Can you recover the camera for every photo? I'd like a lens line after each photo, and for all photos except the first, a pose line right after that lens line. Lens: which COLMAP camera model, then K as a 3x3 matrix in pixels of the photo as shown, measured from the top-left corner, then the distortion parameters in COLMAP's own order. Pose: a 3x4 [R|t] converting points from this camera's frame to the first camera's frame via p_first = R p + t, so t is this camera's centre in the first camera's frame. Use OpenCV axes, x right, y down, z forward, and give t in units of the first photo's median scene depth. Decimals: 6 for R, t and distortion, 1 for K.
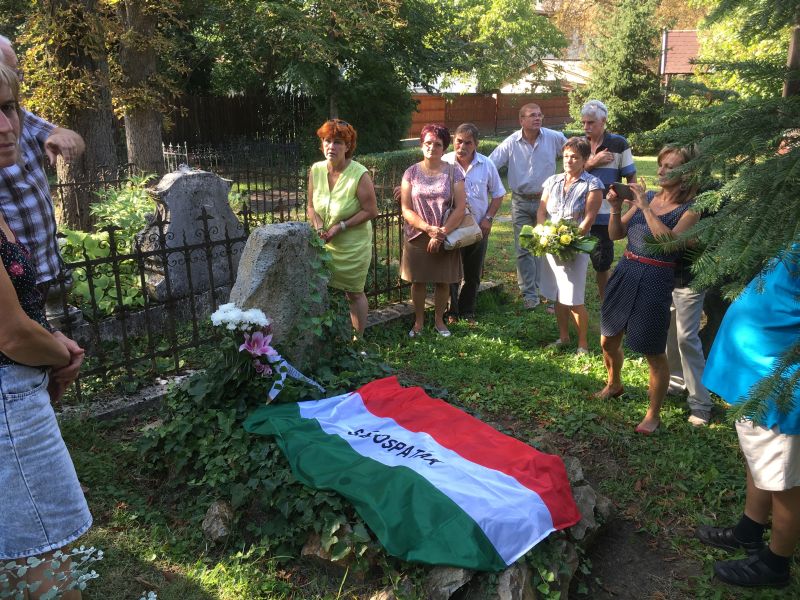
lens RADIAL K [[679.7, 0, 396.8], [0, 679.7, 297.3], [0, 0, 1]] dist [0.093099, -0.131412]
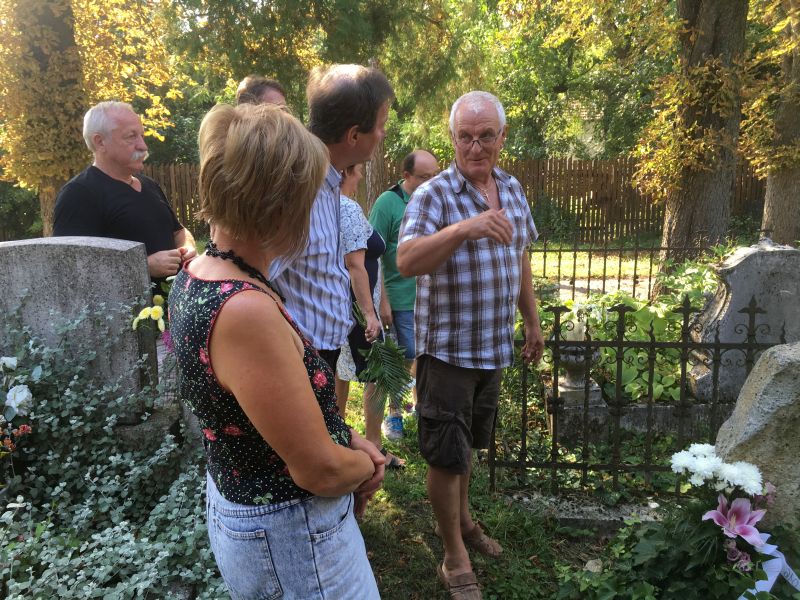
lens RADIAL K [[680.9, 0, 397.0], [0, 680.9, 297.9], [0, 0, 1]] dist [0.091434, -0.132047]
pose [[0.627406, 0.140091, -0.765987, 0.048502], [-0.202191, 0.979253, 0.013484, -0.054933], [0.751984, 0.146416, 0.642715, 0.193952]]
